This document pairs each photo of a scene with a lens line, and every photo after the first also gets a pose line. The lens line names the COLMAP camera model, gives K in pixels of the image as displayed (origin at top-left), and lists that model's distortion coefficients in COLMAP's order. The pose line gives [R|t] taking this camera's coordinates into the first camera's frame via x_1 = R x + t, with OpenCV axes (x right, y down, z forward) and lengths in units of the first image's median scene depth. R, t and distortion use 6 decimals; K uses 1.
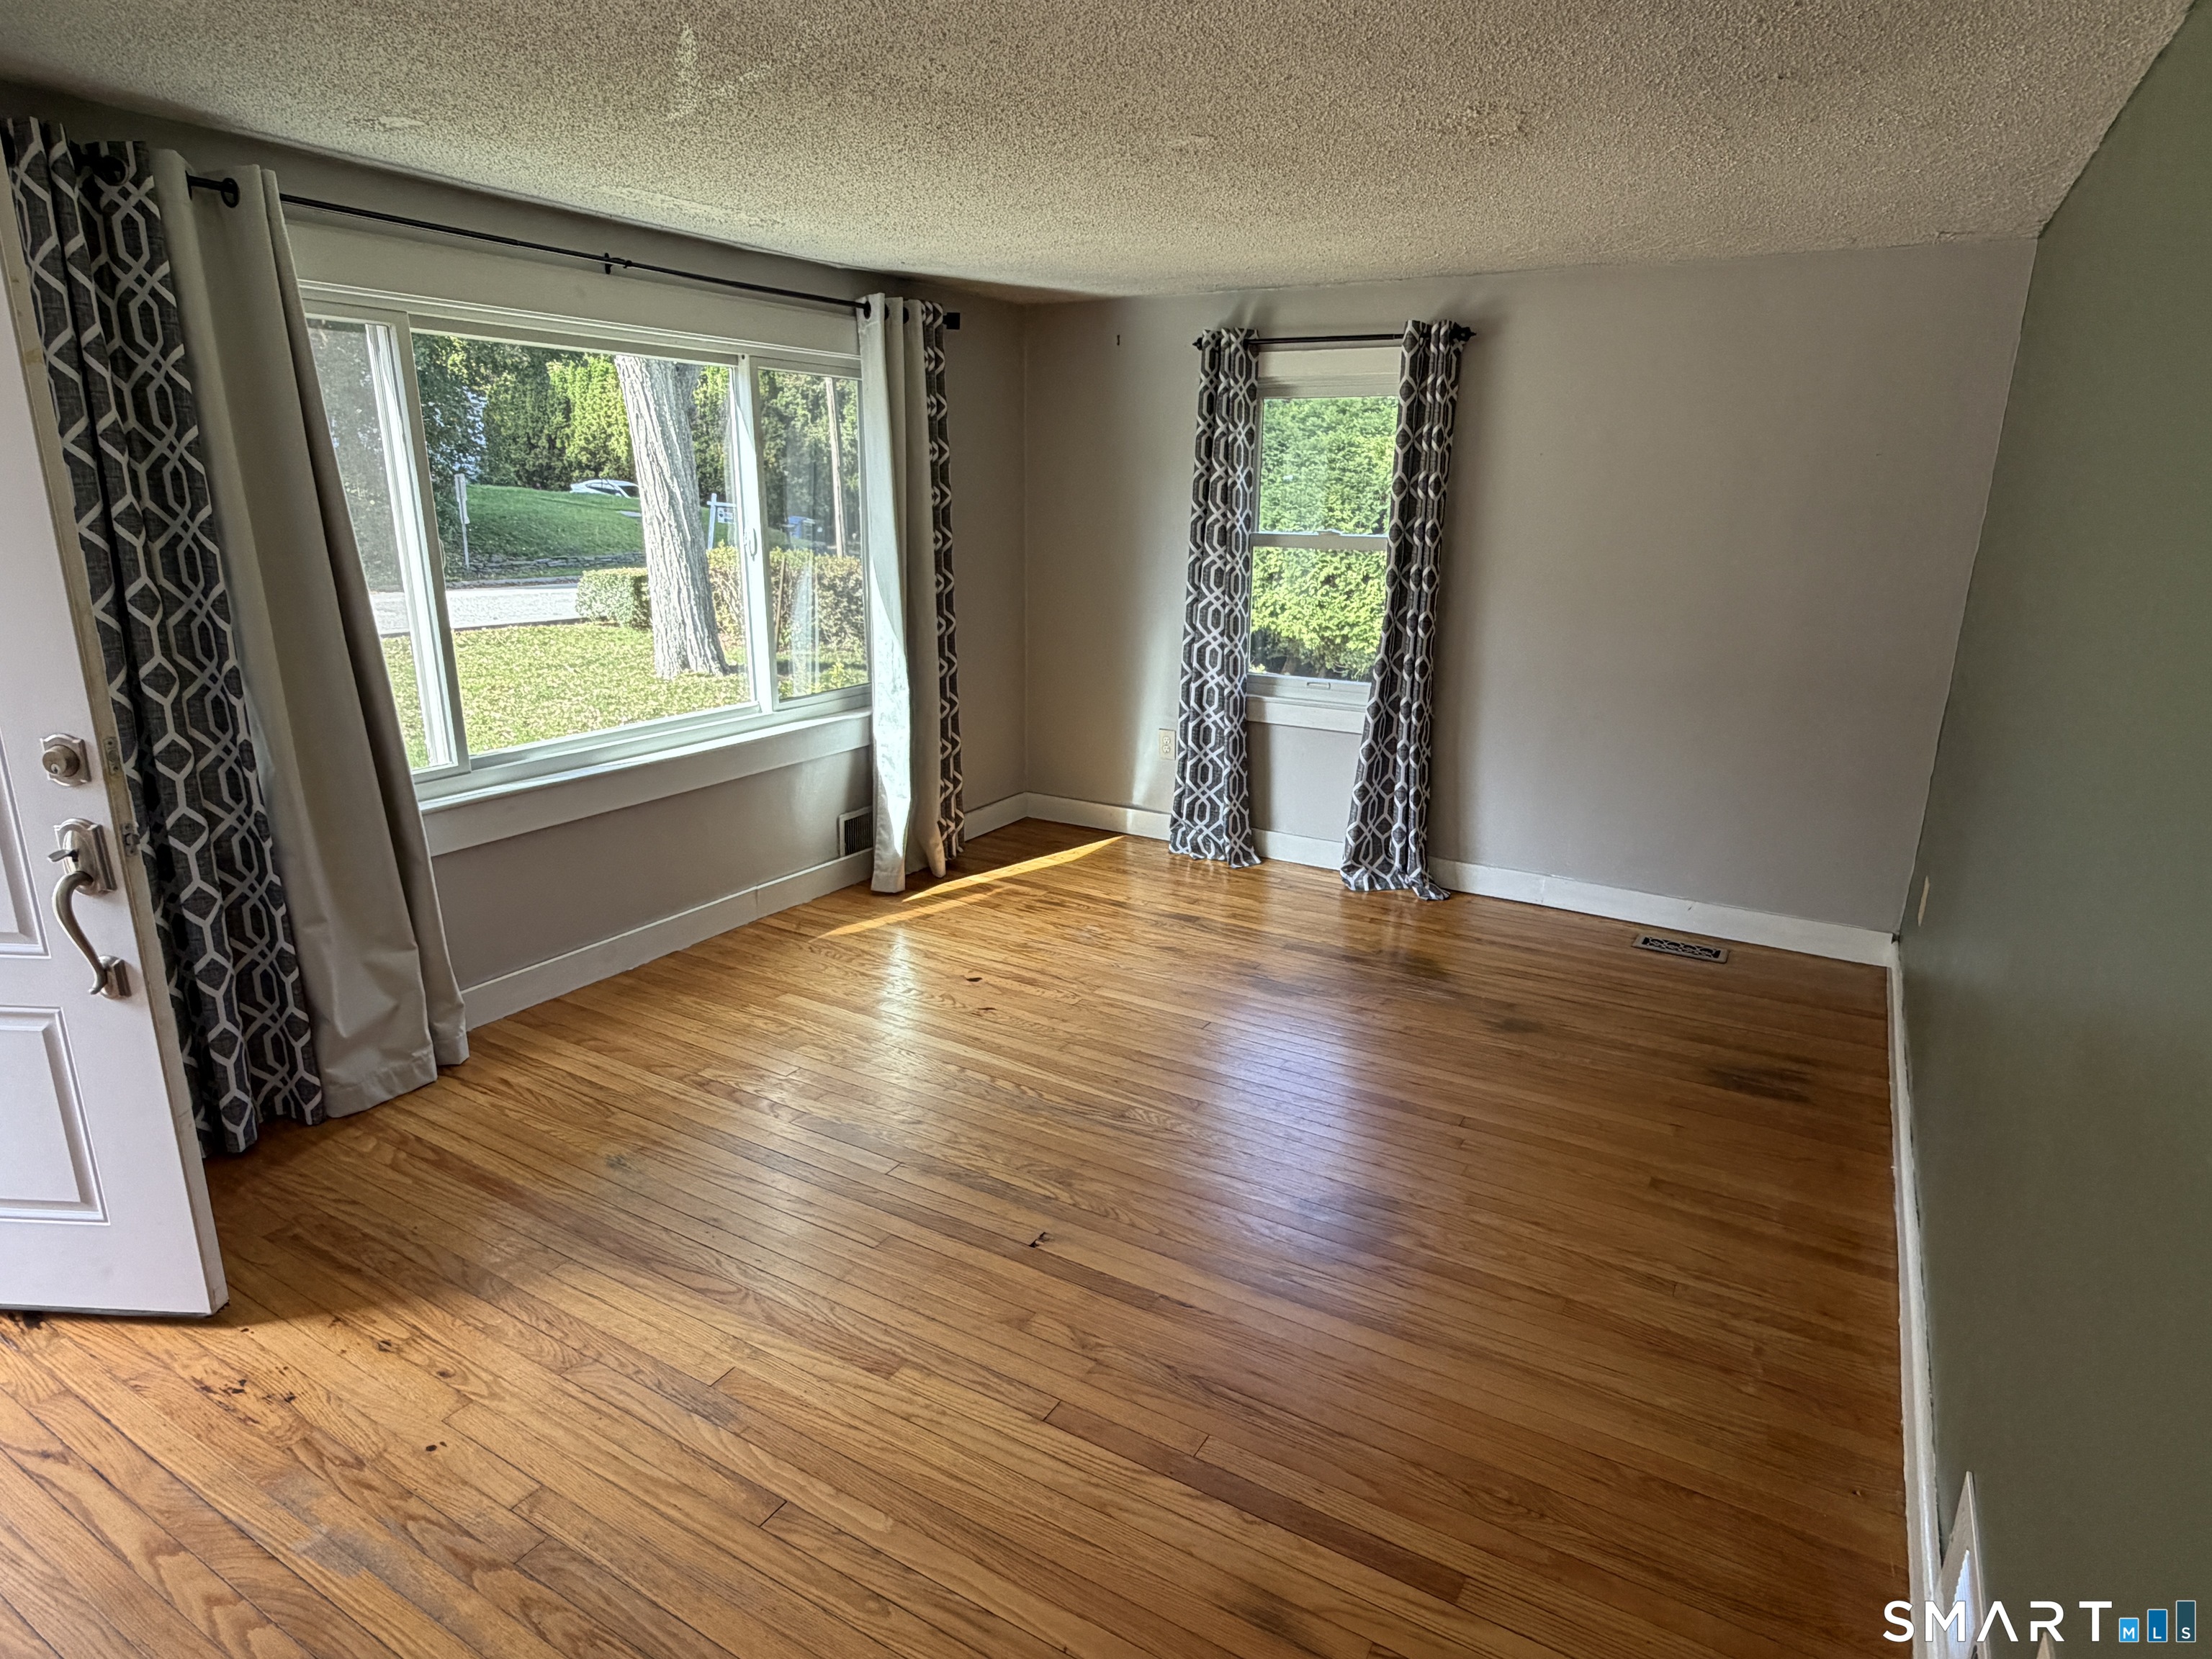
lens RADIAL K [[1256.9, 0, 1104.1], [0, 1256.9, 831.1], [0, 0, 1]] dist [0.005824, 0.000671]
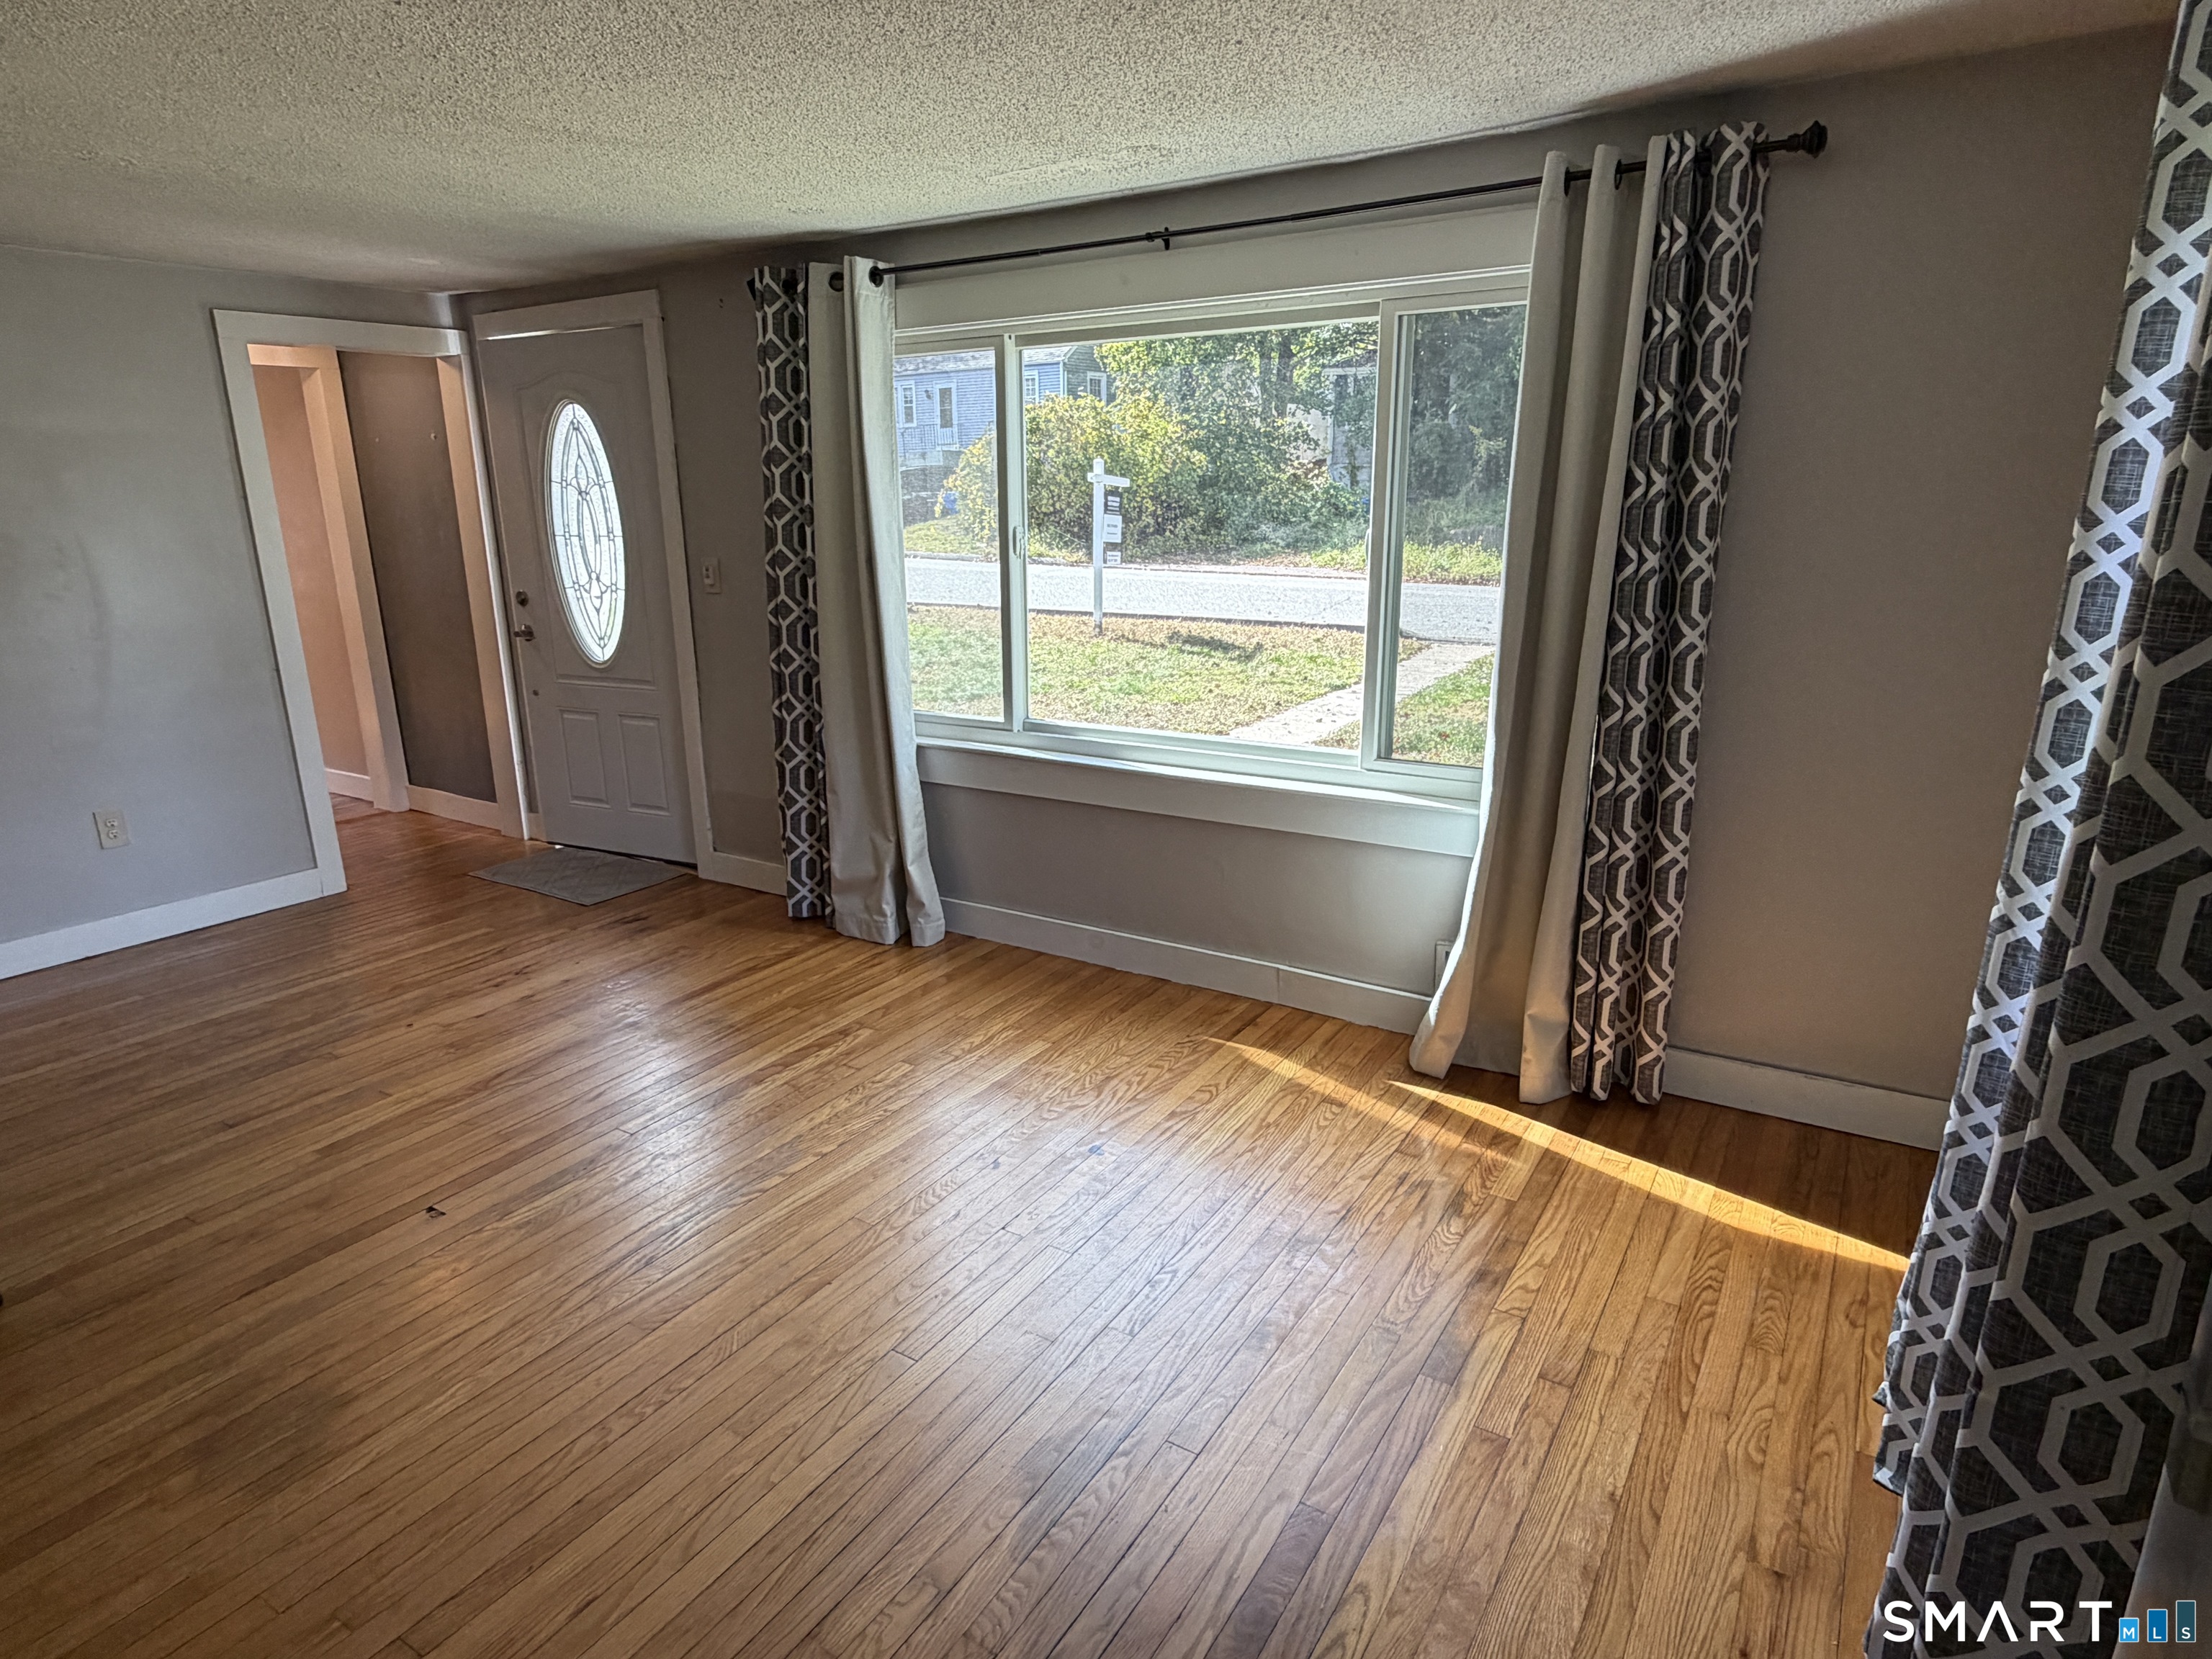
lens RADIAL K [[1256.9, 0, 1099.7], [0, 1256.9, 835.6], [0, 0, 1]] dist [0.005824, 0.000671]
pose [[-0.036295, 0.256339, -0.965905, 0.502444], [-0.256032, 0.931897, 0.256934, -0.217237], [0.965987, 0.256629, 0.031808, 0.846407]]
